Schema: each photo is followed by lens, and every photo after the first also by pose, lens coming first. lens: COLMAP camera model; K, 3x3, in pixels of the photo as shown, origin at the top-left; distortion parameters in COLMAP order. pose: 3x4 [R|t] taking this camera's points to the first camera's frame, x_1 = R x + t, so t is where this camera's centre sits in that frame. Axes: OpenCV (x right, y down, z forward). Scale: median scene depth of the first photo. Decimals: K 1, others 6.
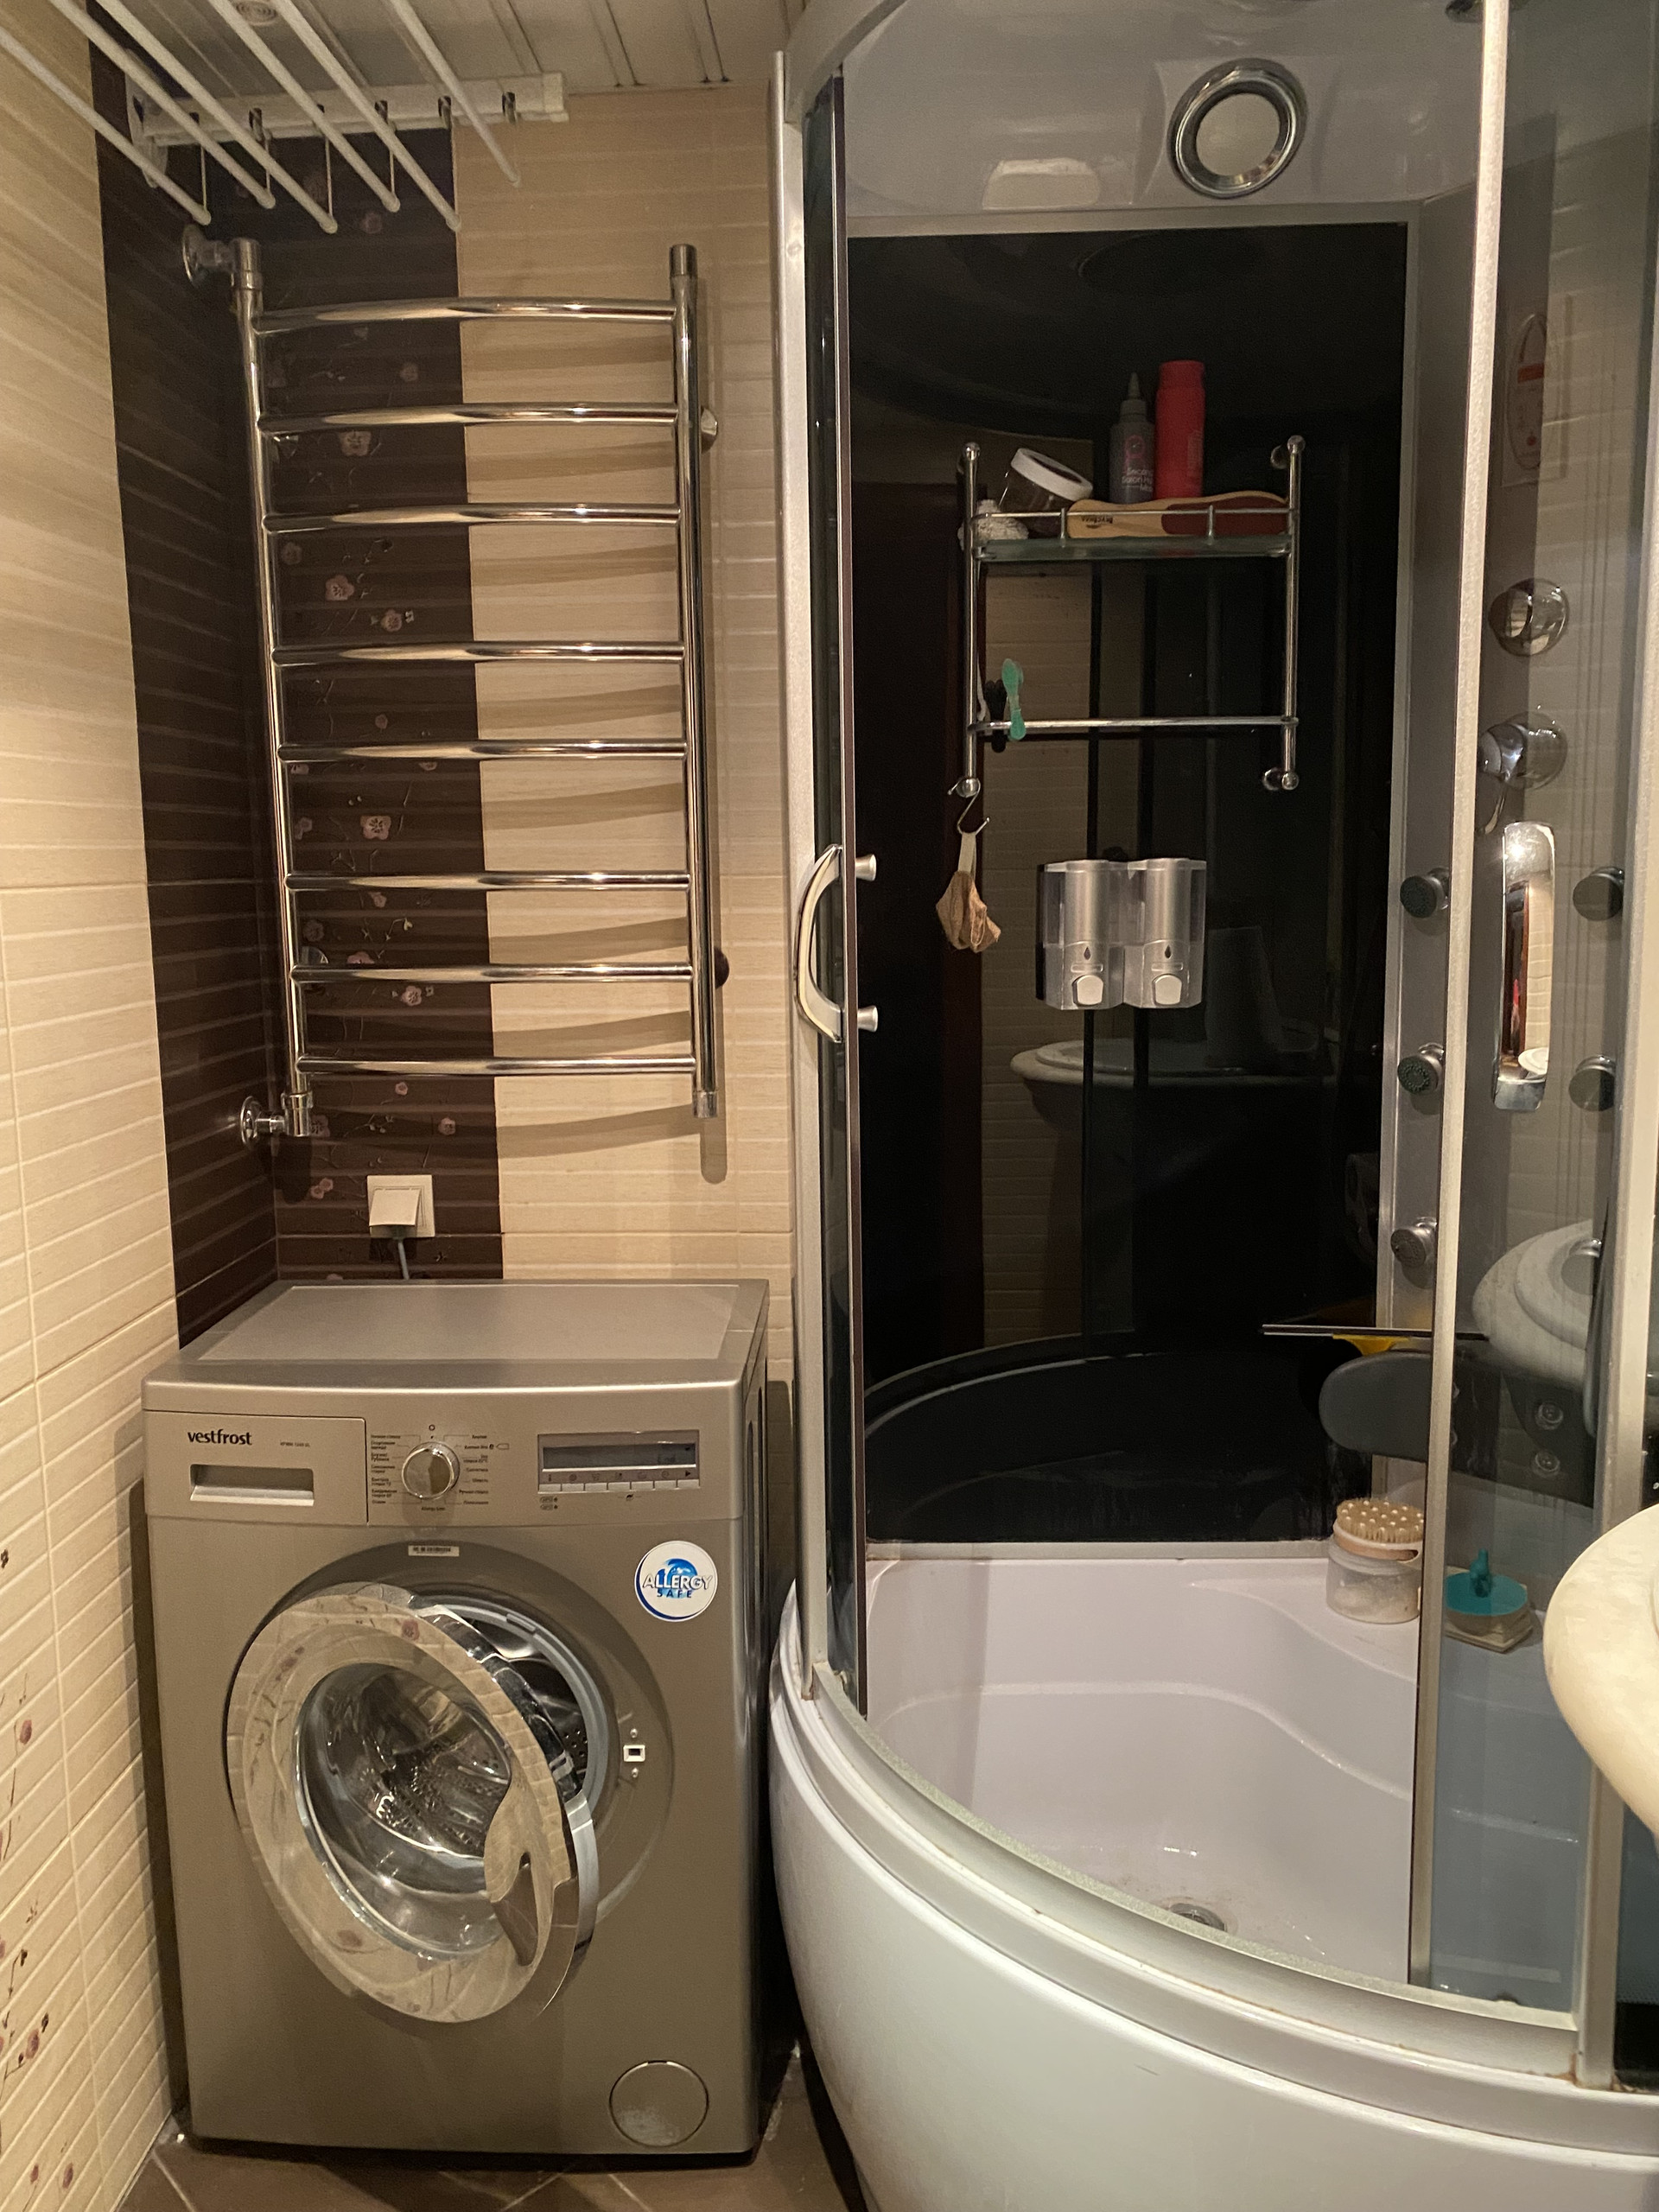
lens RADIAL K [[1674.1, 0, 818.5], [0, 1674.1, 1092.3], [0, 0, 1]] dist [0.033073, -0.044570]
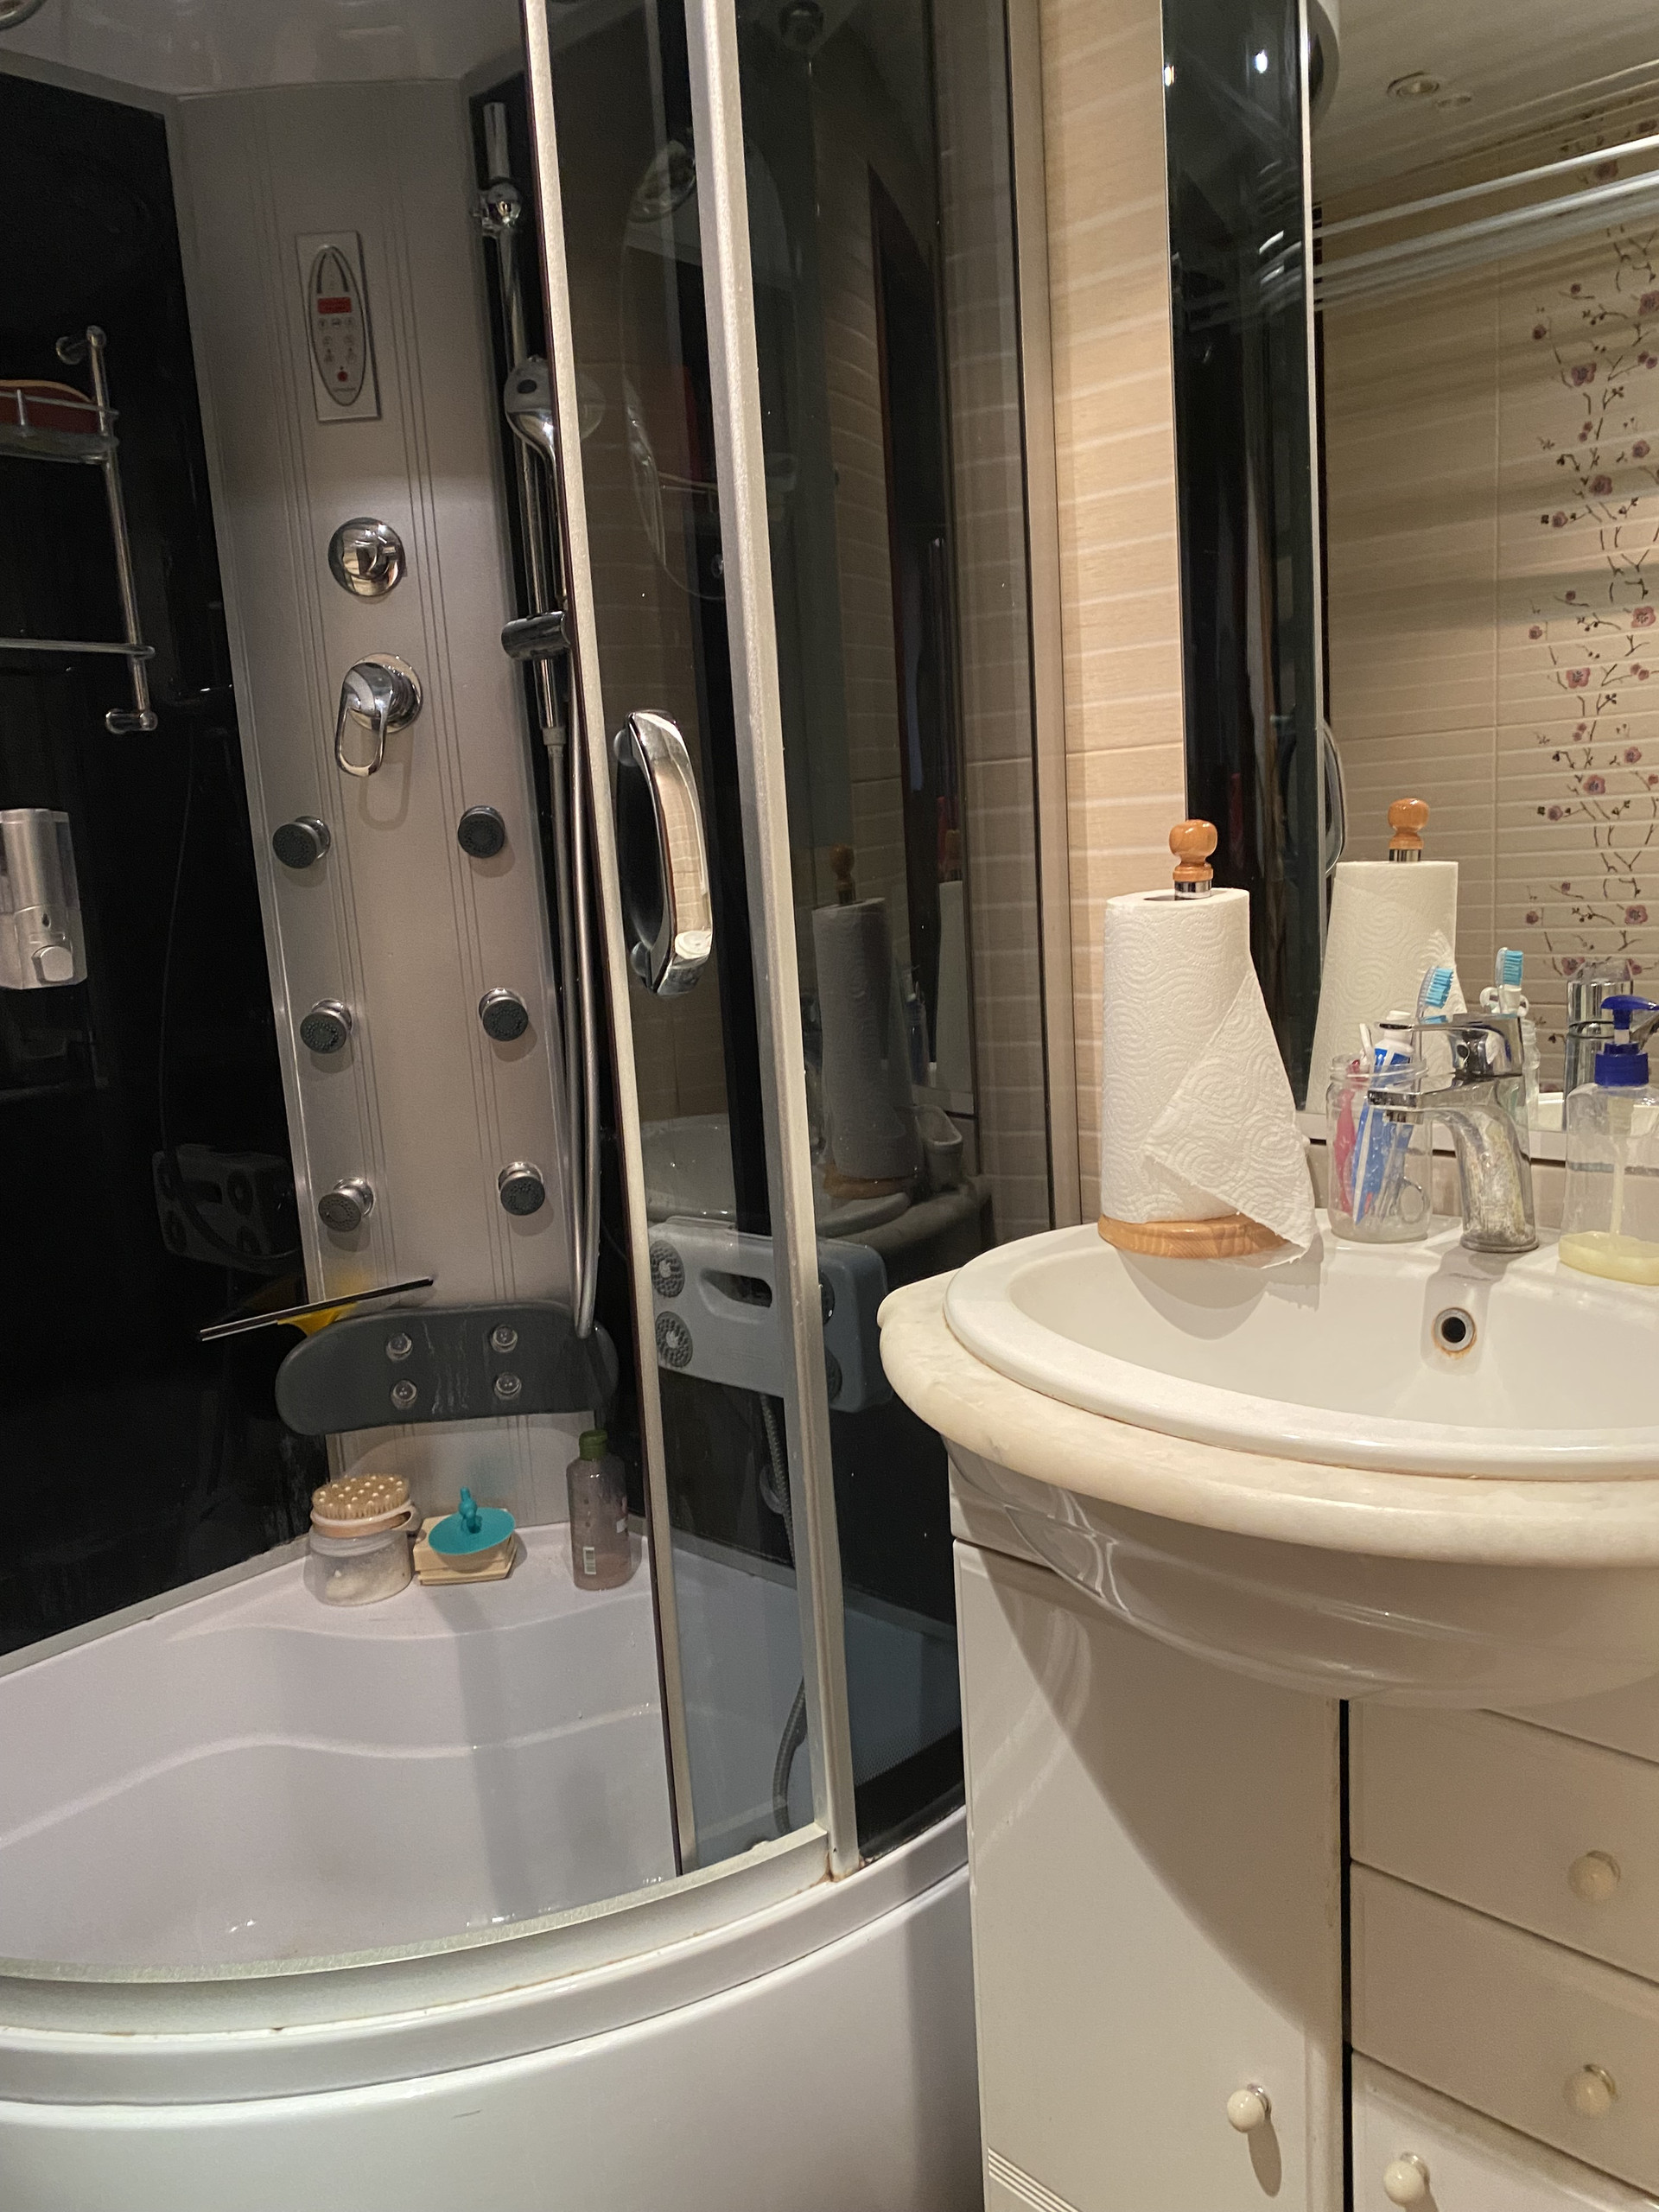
lens RADIAL K [[1674.1, 0, 825.6], [0, 1674.1, 1118.4], [0, 0, 1]] dist [0.033073, -0.044570]
pose [[0.660543, -0.153237, 0.734984, -0.170847], [0.154363, 0.985754, 0.066791, 0.018970], [-0.734749, 0.069336, 0.674787, 0.146144]]
